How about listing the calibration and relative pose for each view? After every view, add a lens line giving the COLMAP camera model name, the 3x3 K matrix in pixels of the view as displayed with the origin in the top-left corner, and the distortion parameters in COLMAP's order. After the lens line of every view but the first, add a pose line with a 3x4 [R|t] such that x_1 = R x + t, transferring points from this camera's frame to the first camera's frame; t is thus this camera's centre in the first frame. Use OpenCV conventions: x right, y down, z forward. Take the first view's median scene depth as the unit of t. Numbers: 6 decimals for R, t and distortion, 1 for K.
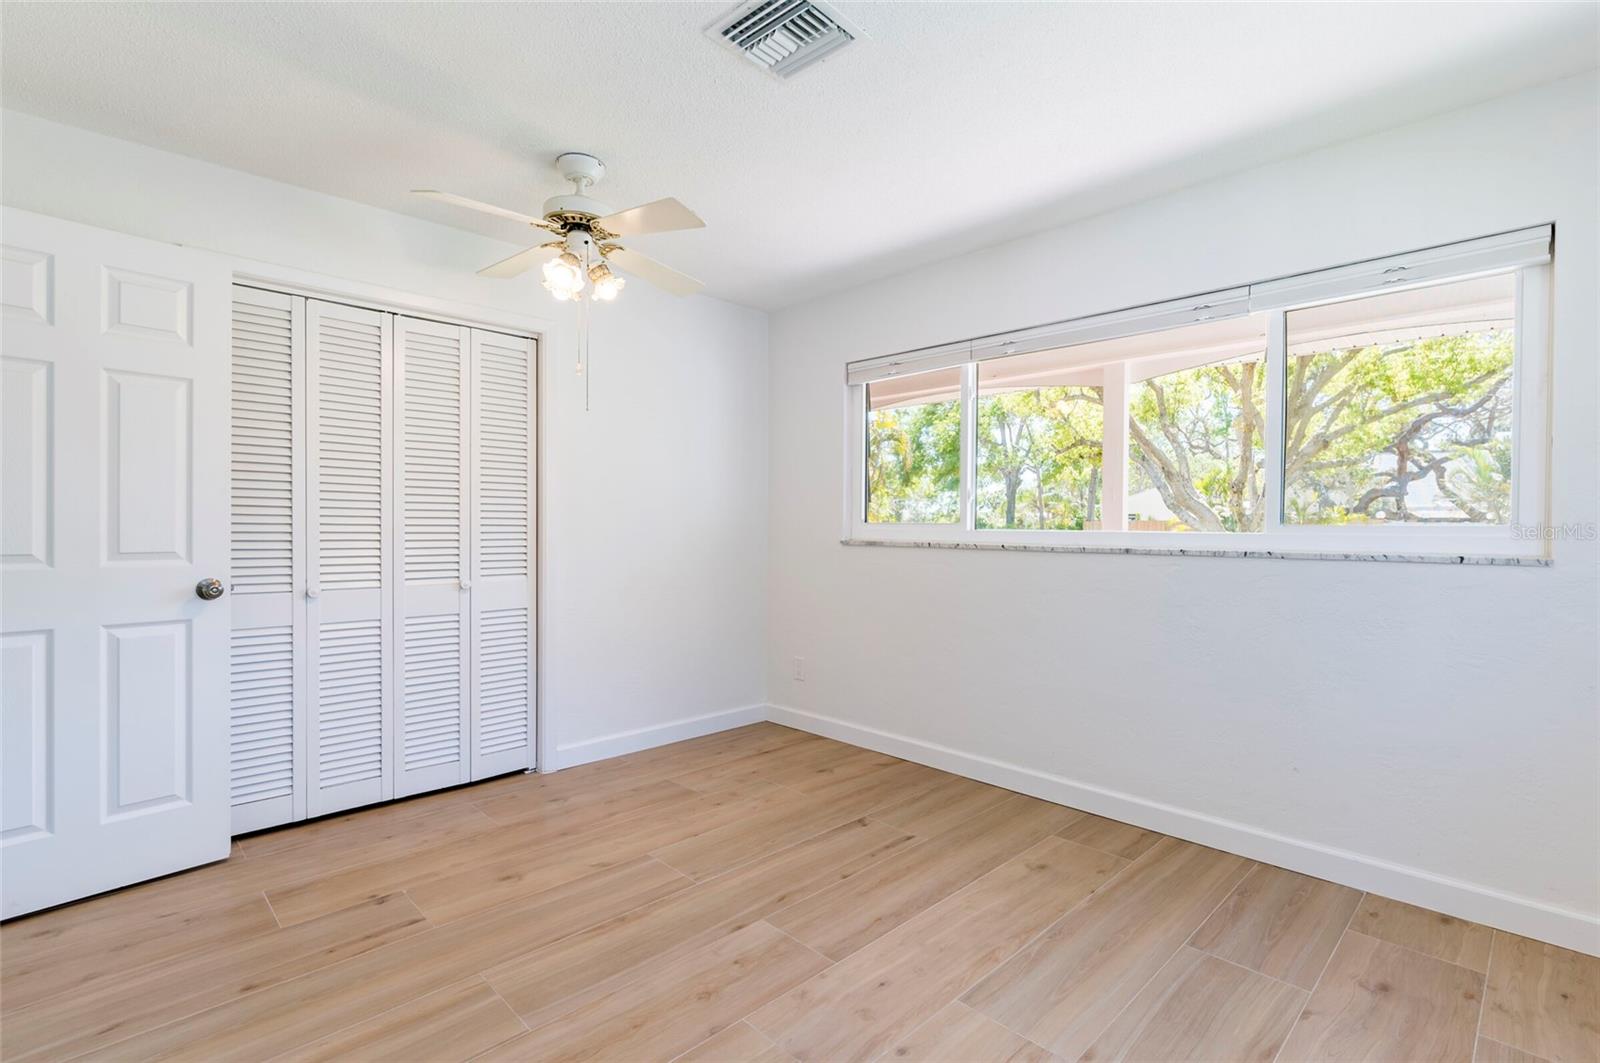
lens RADIAL K [[736.4, 0, 802.6], [0, 736.4, 540.4], [0, 0, 1]] dist [0.000447, -0.000095]
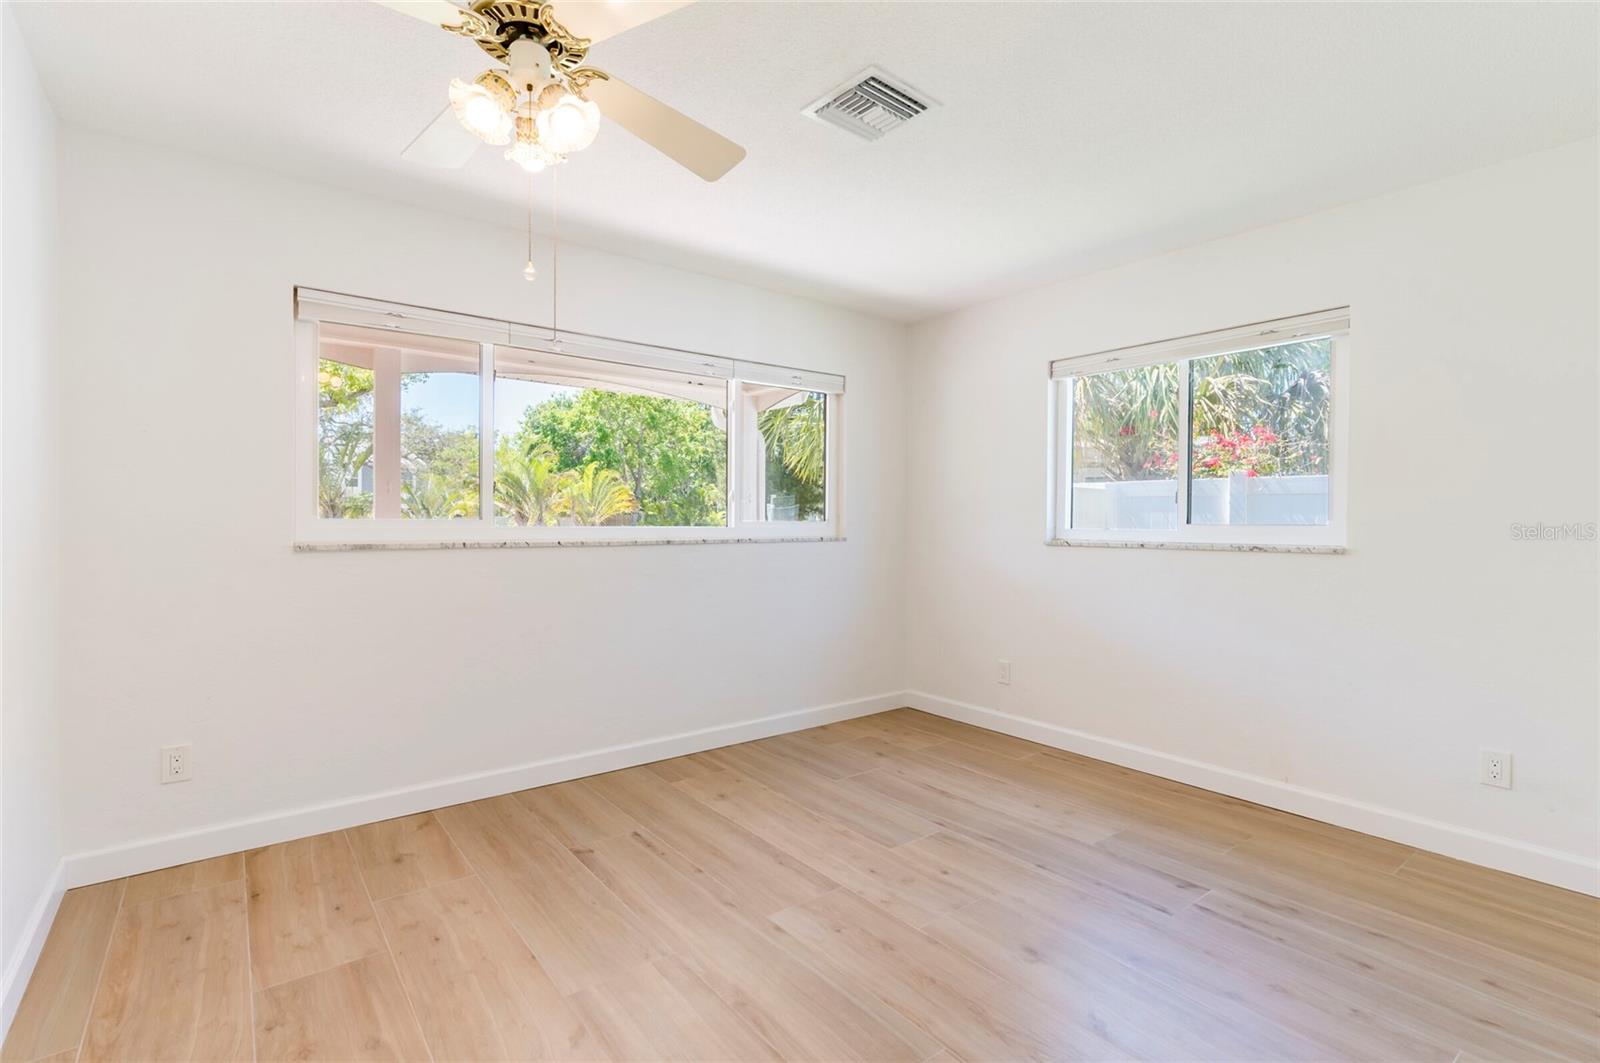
lens RADIAL K [[736.4, 0, 802.6], [0, 736.4, 518.9], [0, 0, 1]] dist [0.000447, -0.000095]
pose [[0.123076, 0.003631, 0.992391, -0.785252], [0.023349, 0.999706, -0.006554, -0.011623], [-0.992123, 0.023978, 0.122955, 0.615089]]
